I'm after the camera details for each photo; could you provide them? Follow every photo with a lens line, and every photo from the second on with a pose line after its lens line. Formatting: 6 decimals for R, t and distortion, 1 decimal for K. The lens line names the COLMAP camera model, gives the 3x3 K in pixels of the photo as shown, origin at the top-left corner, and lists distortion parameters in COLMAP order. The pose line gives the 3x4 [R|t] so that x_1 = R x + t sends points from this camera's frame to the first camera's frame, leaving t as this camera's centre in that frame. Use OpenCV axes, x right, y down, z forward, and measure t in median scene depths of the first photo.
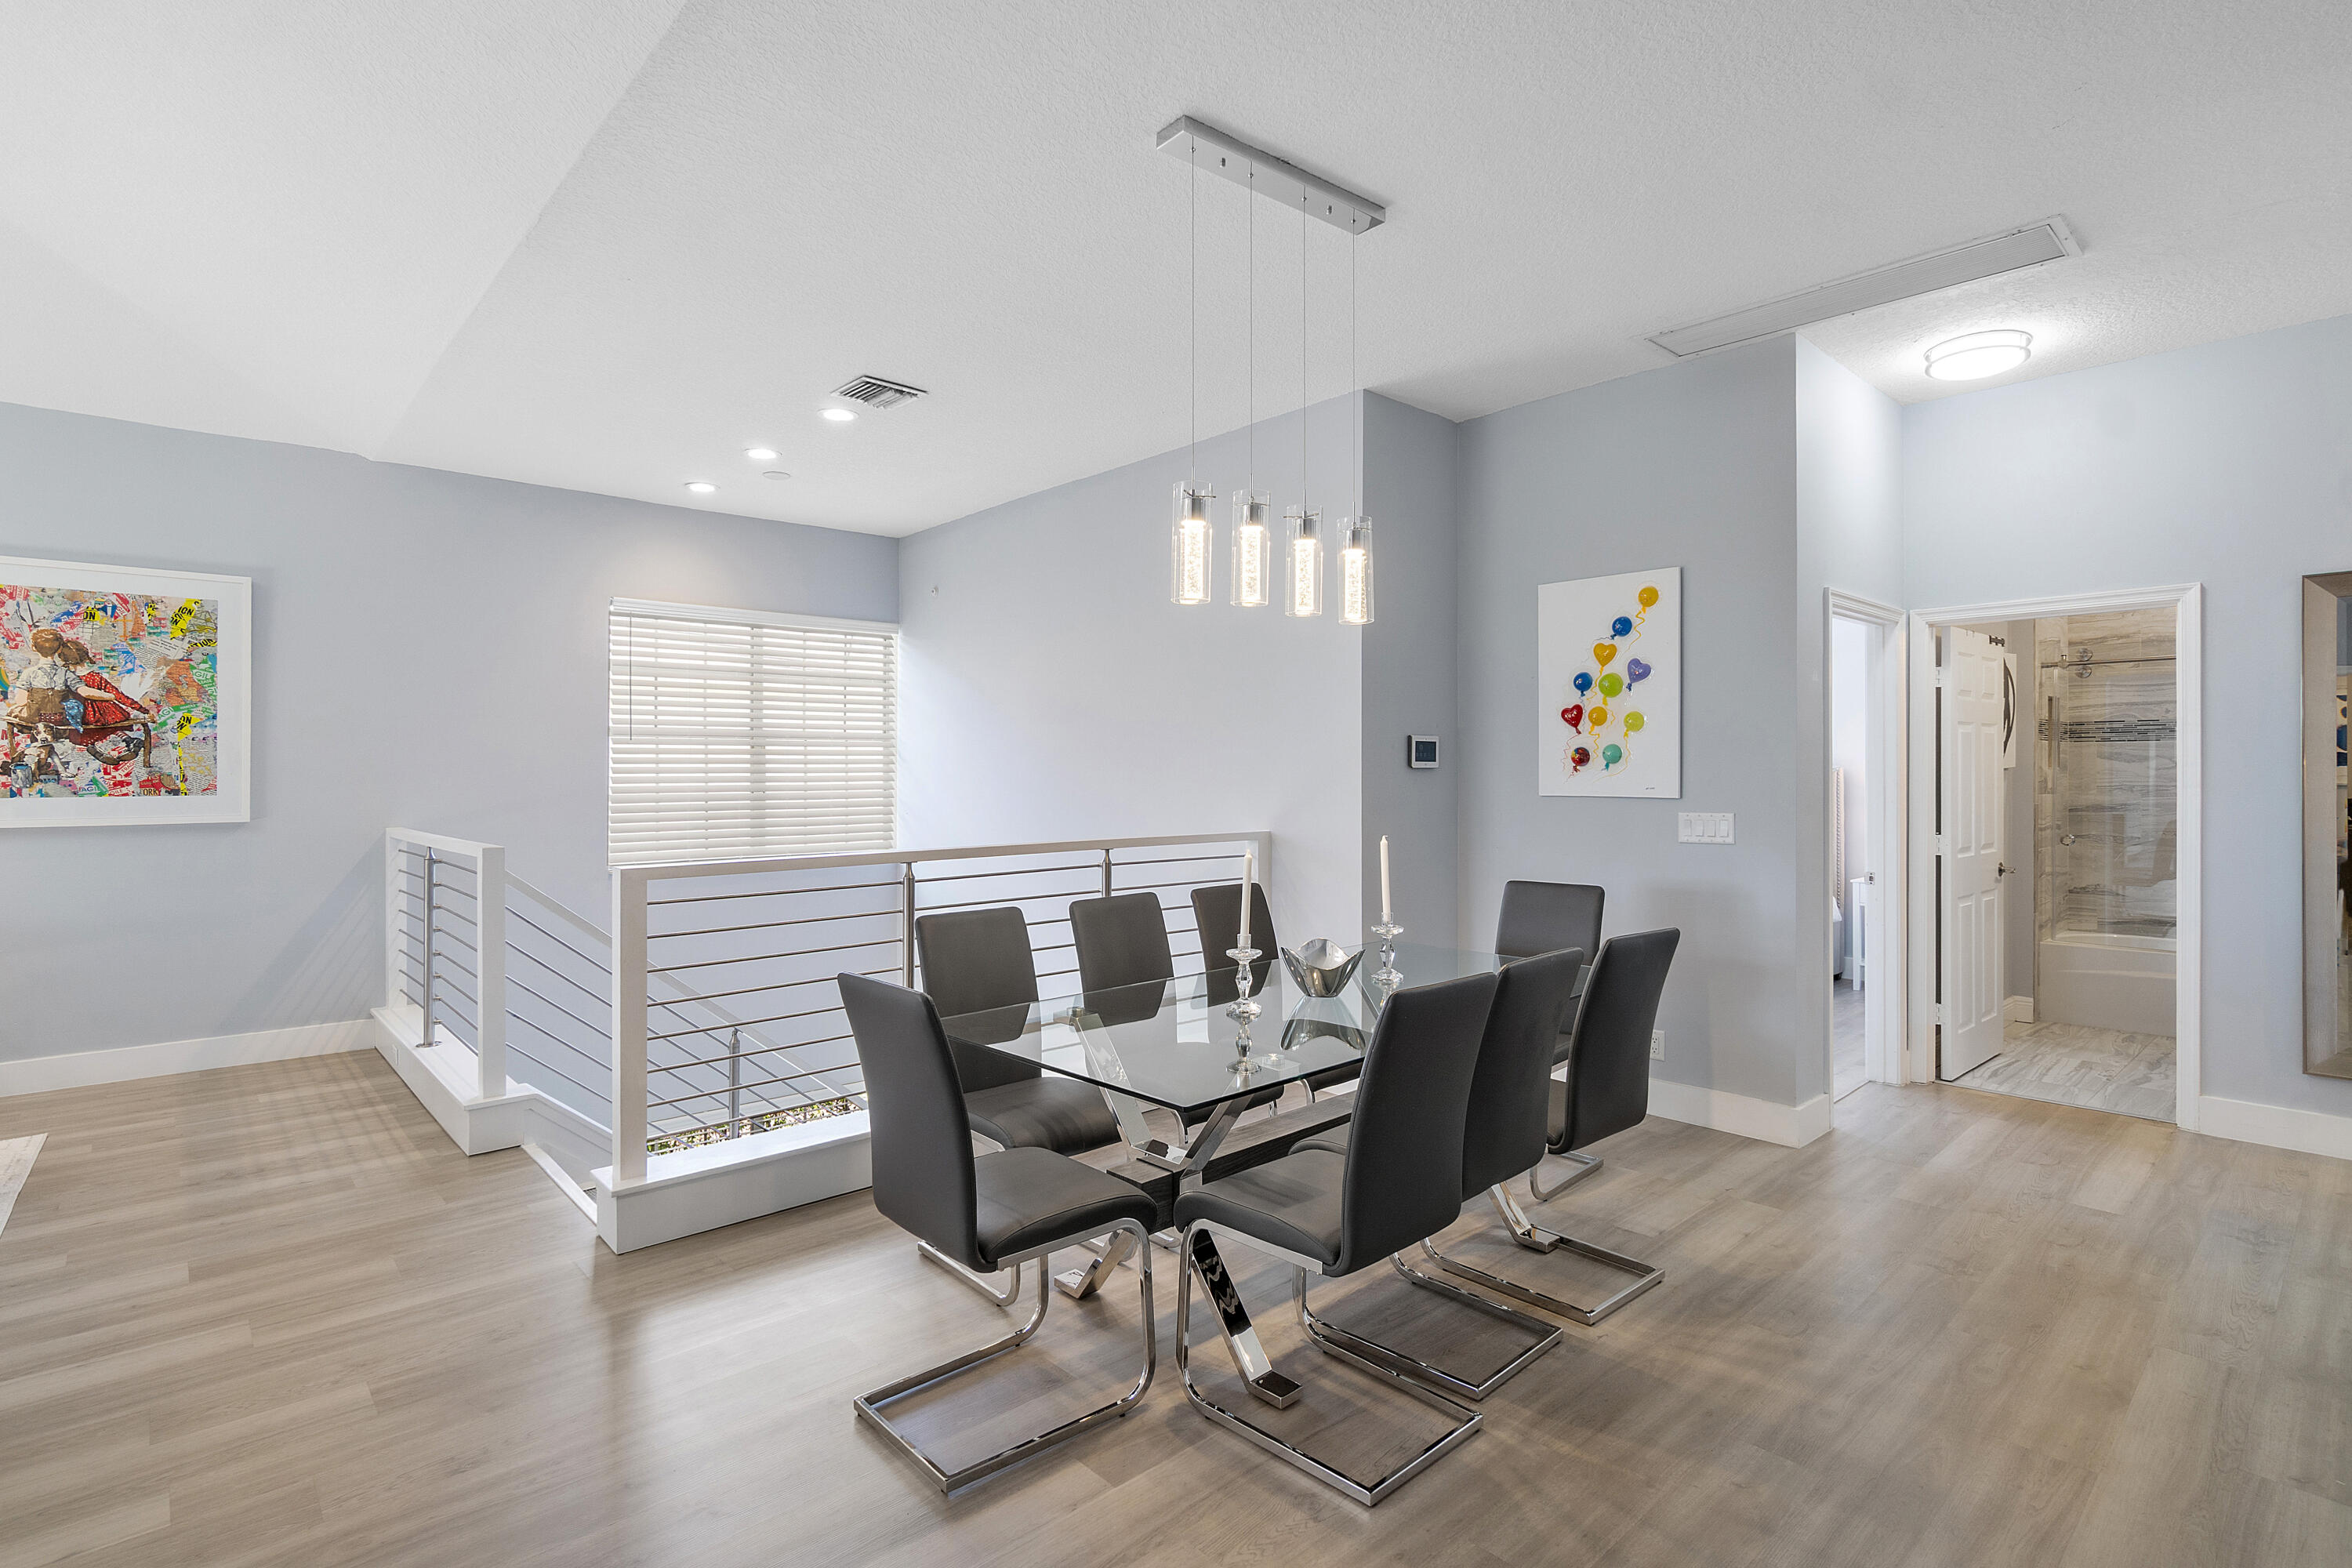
lens RADIAL K [[1119.7, 0, 1152.7], [0, 1119.7, 765.5], [0, 0, 1]] dist [-0.002540, -0.000345]
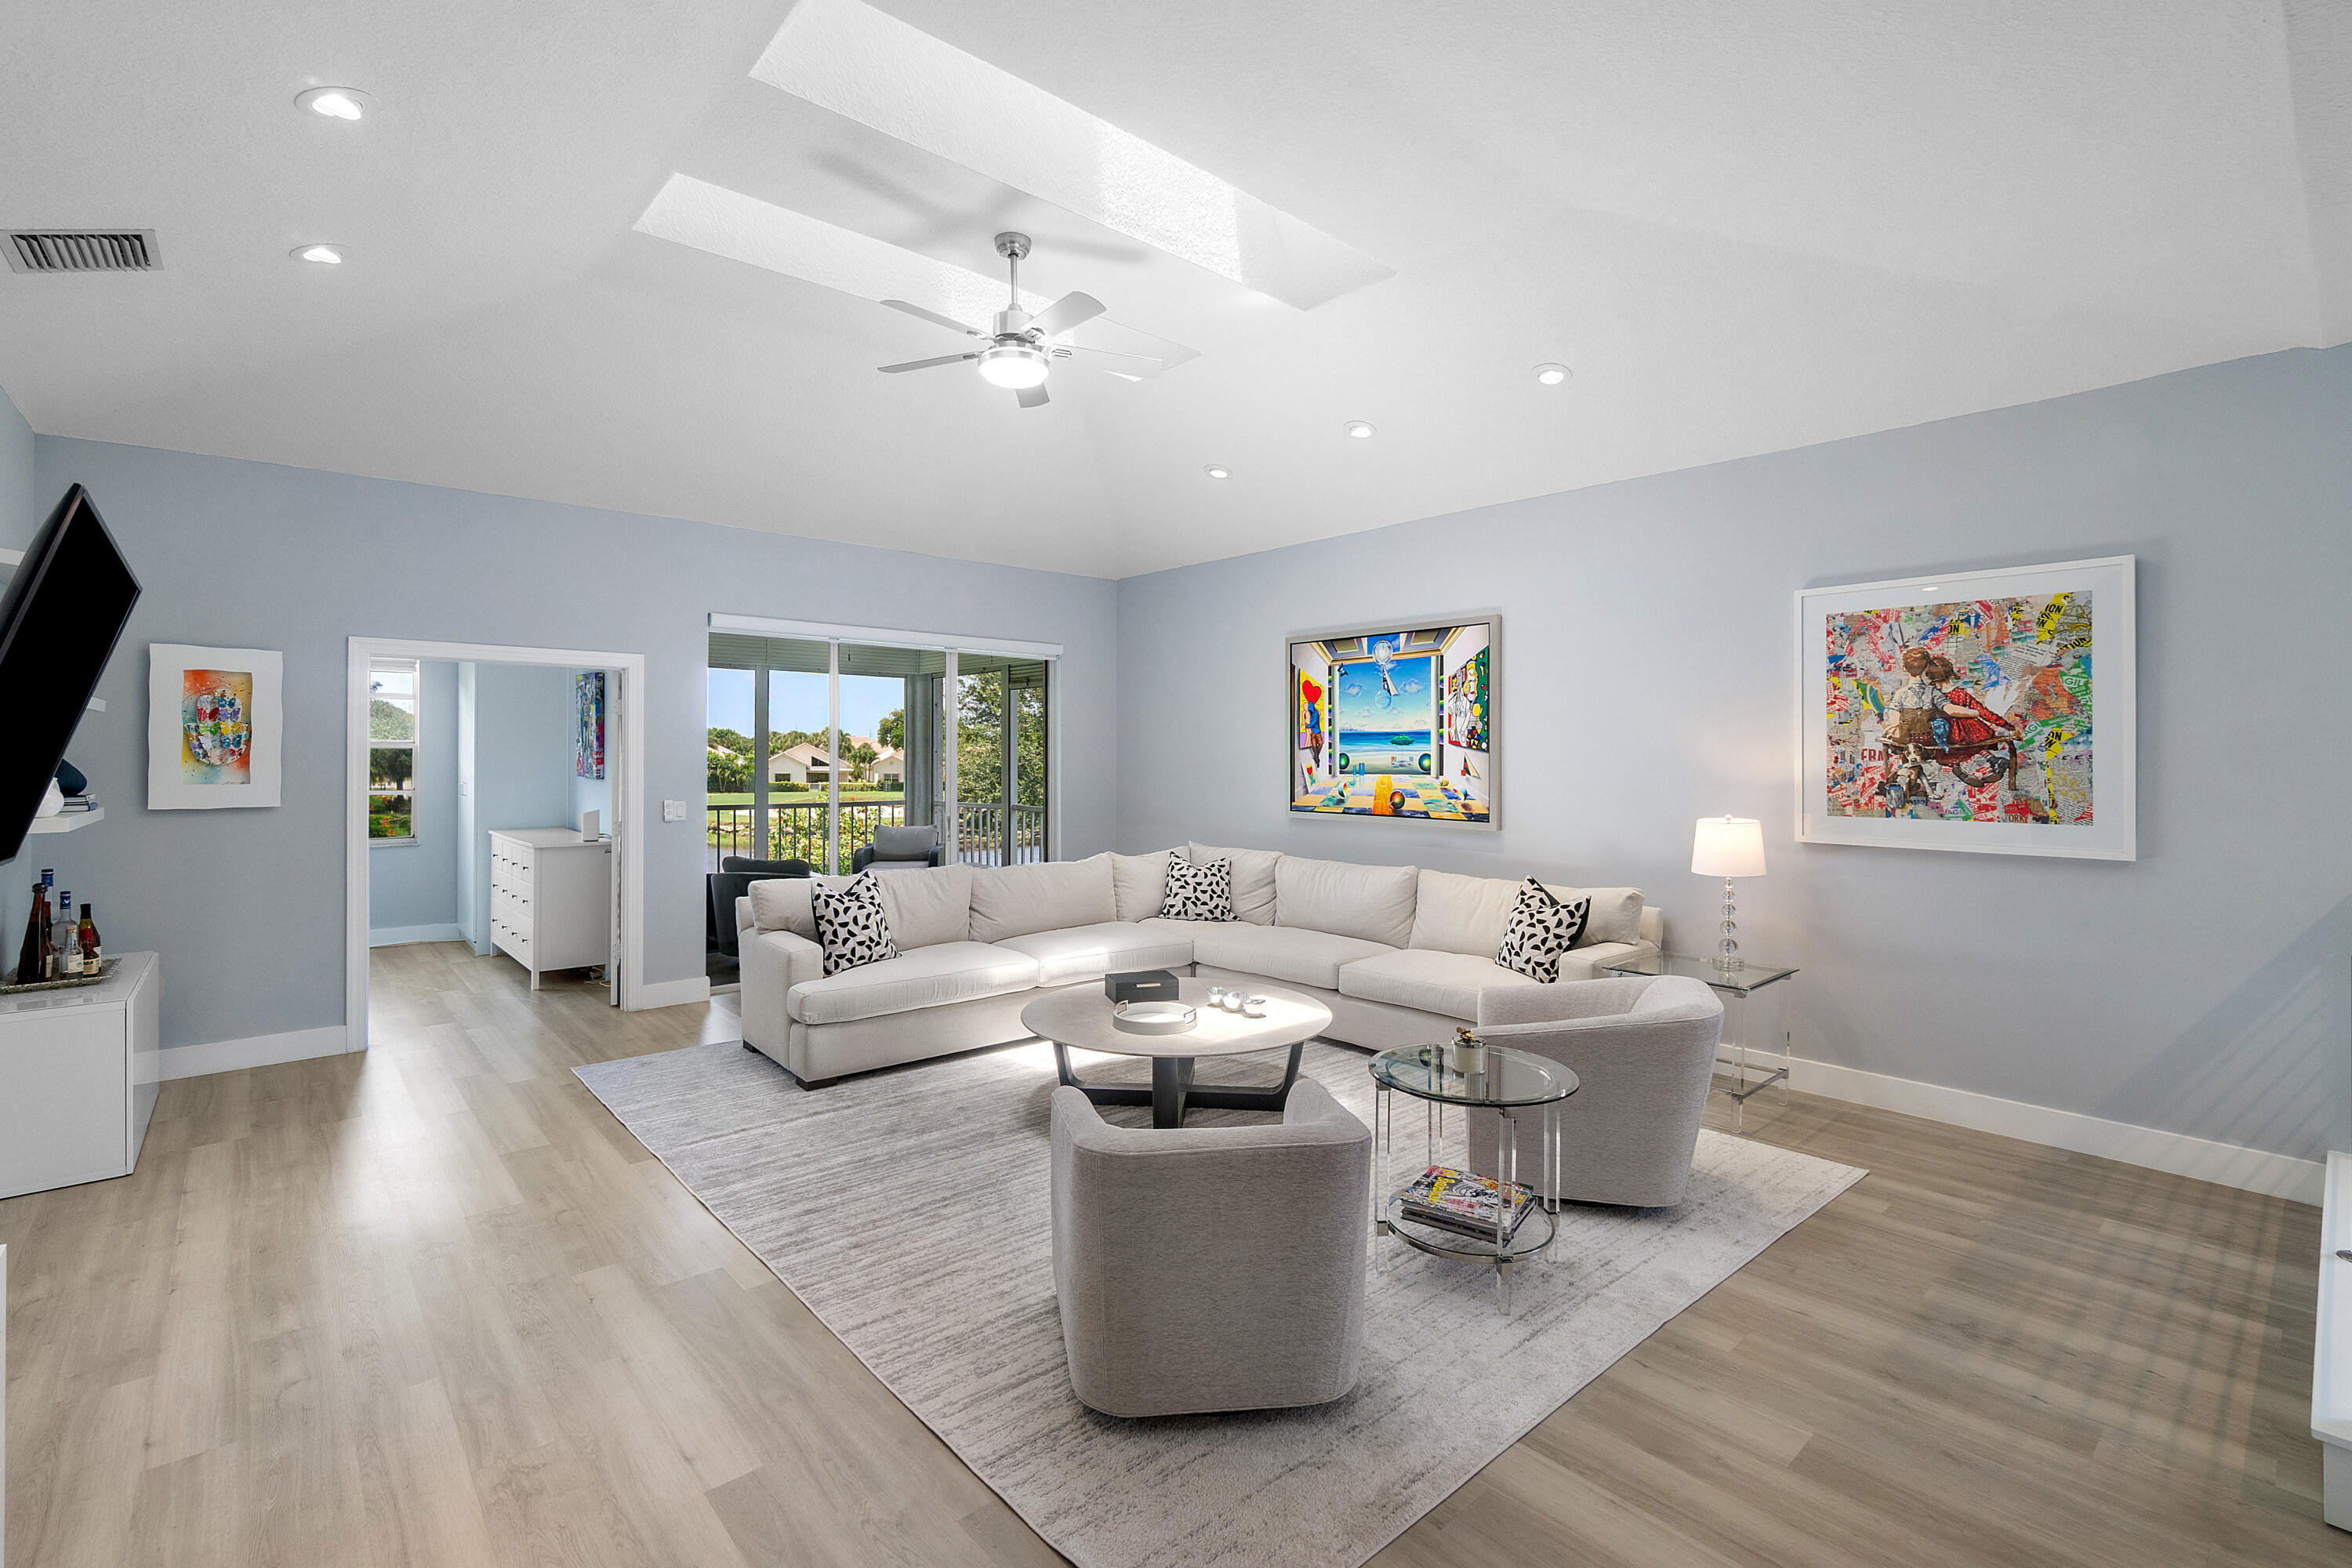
lens RADIAL K [[1041.6, 0, 1171.1], [0, 1041.6, 747.4], [0, 0, 1]] dist [-0.001121, 0.000820]
pose [[-0.006531, -0.003330, -0.999973, -0.066470], [0.003725, 0.999987, -0.003355, -0.033451], [0.999972, -0.003747, -0.006518, 0.344652]]
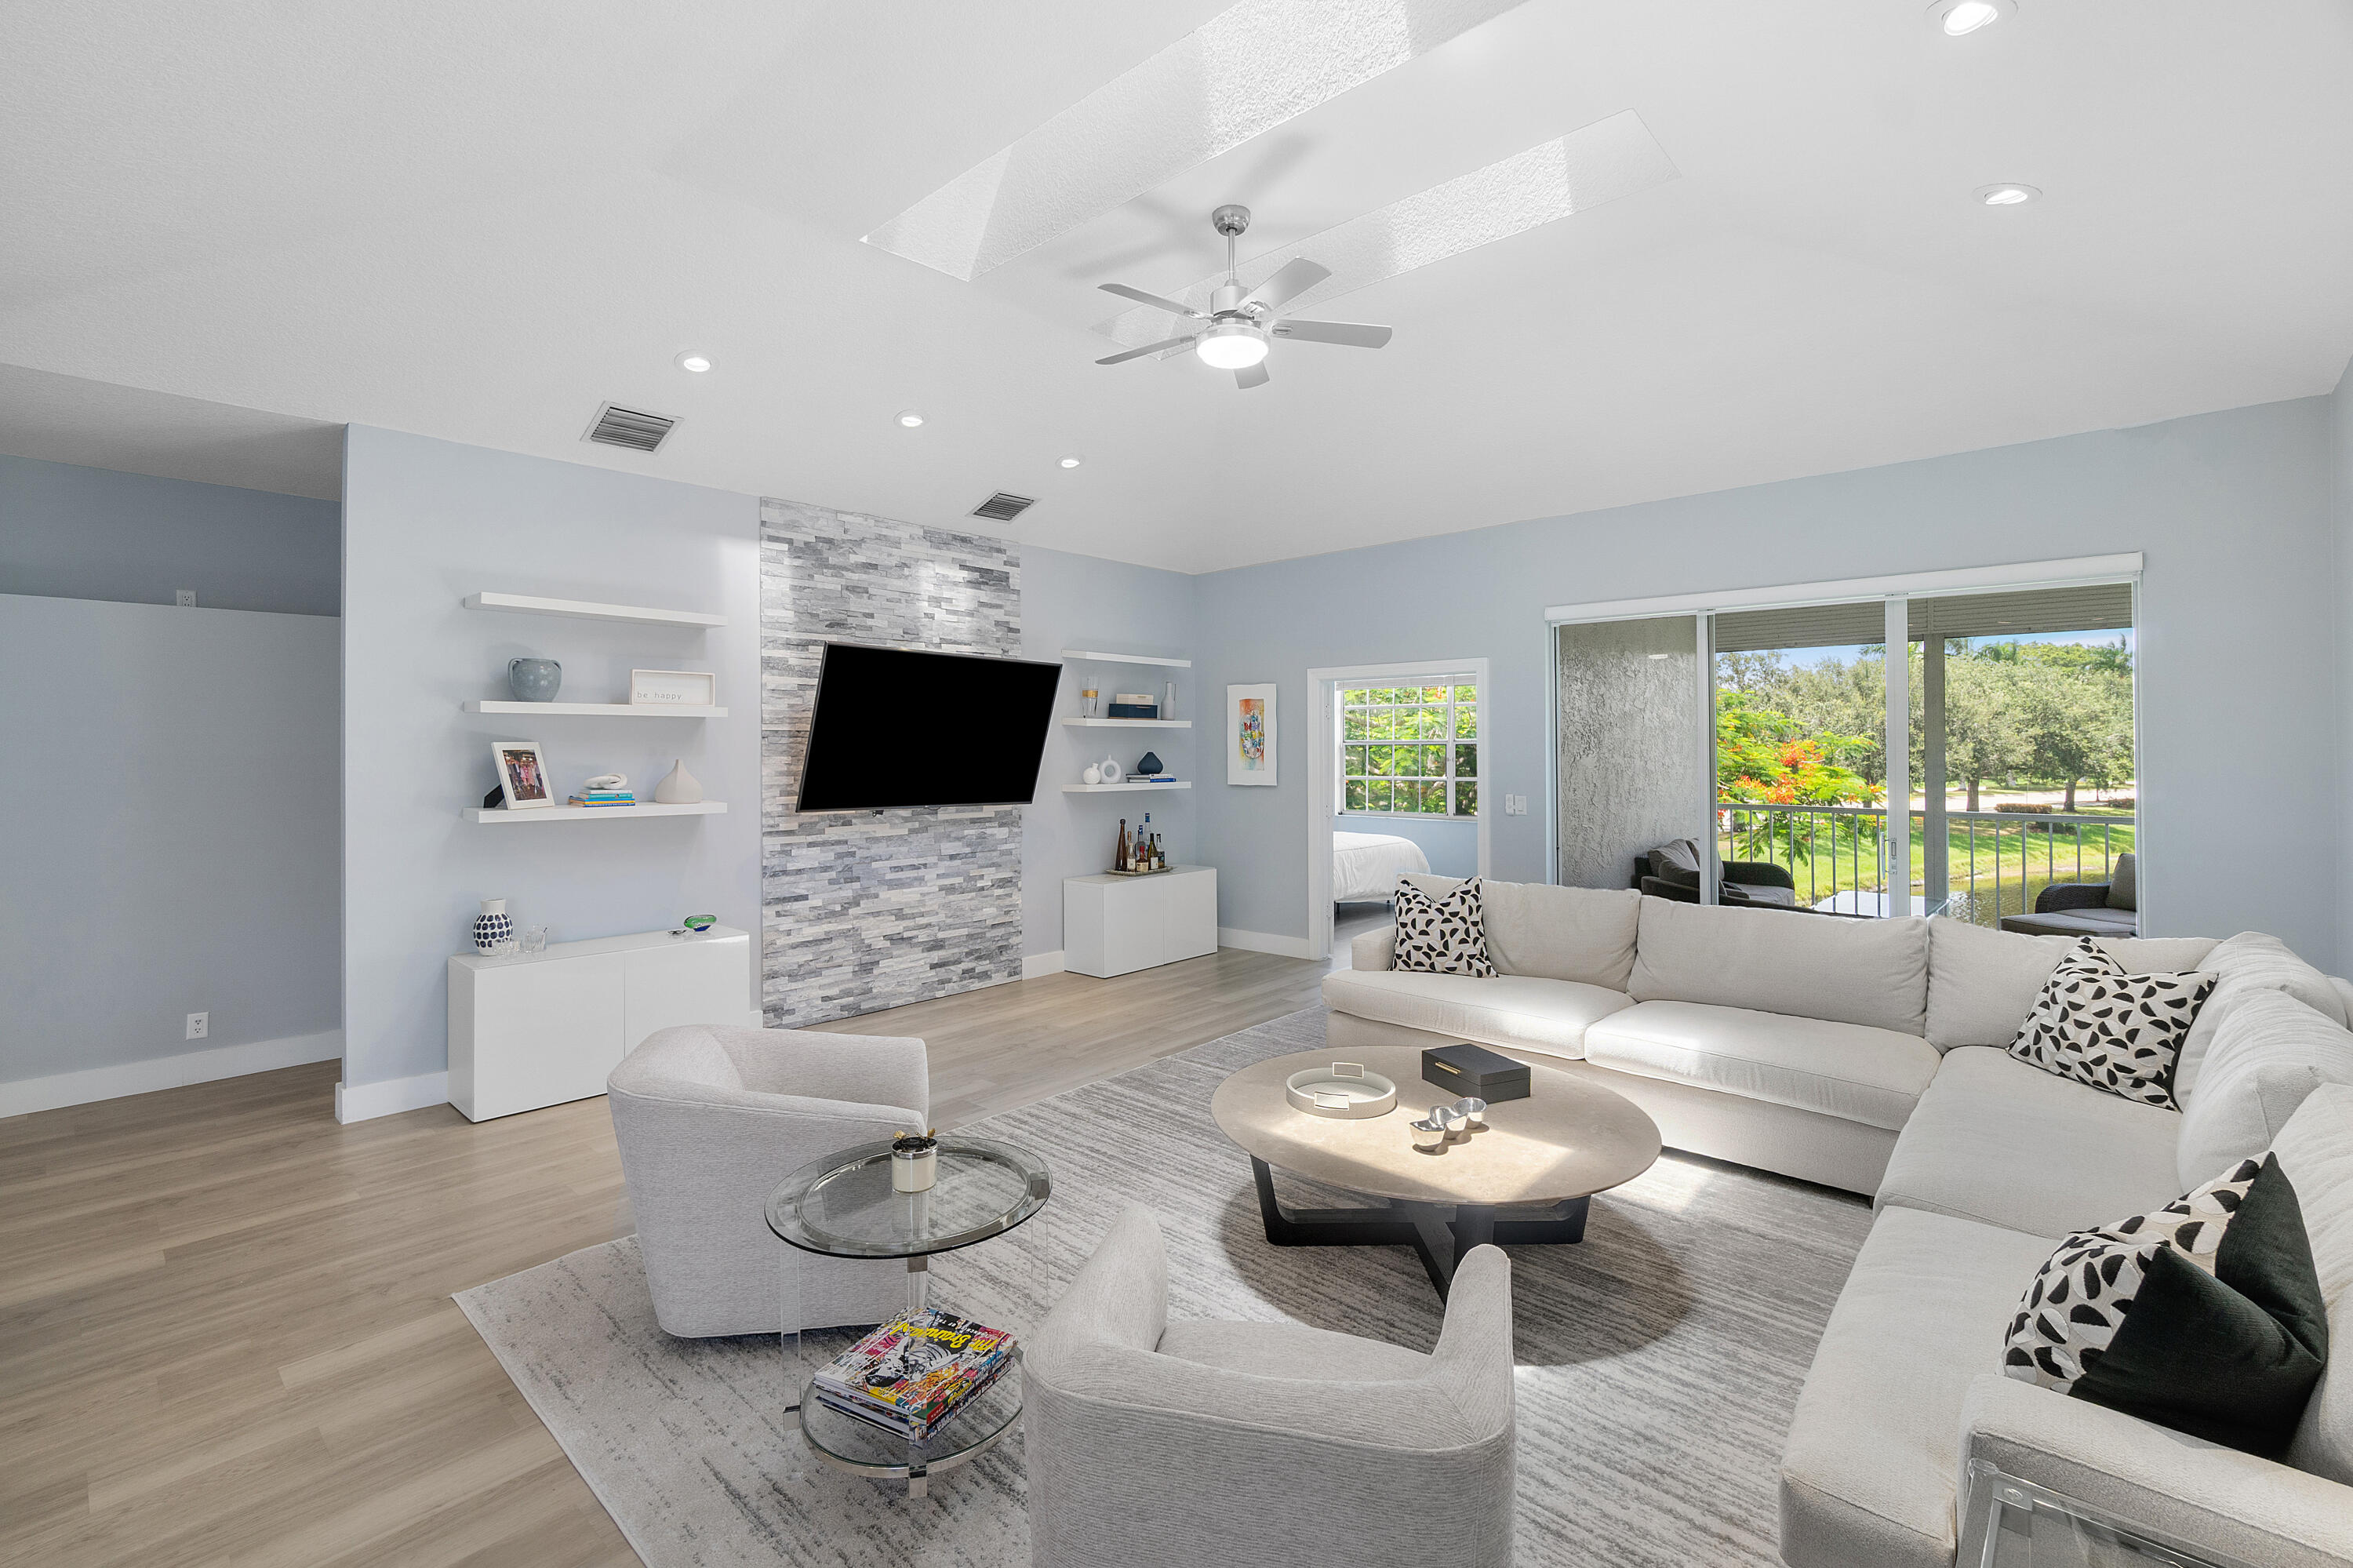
lens RADIAL K [[1031.7, 0, 1153.4], [0, 1031.7, 734.4], [0, 0, 1]] dist [-0.009676, 0.000015]
pose [[-0.995666, 0.005832, -0.092818, -0.771229], [0.007562, 0.999804, -0.018294, -0.030583], [0.092693, -0.018916, -0.995515, 0.994599]]
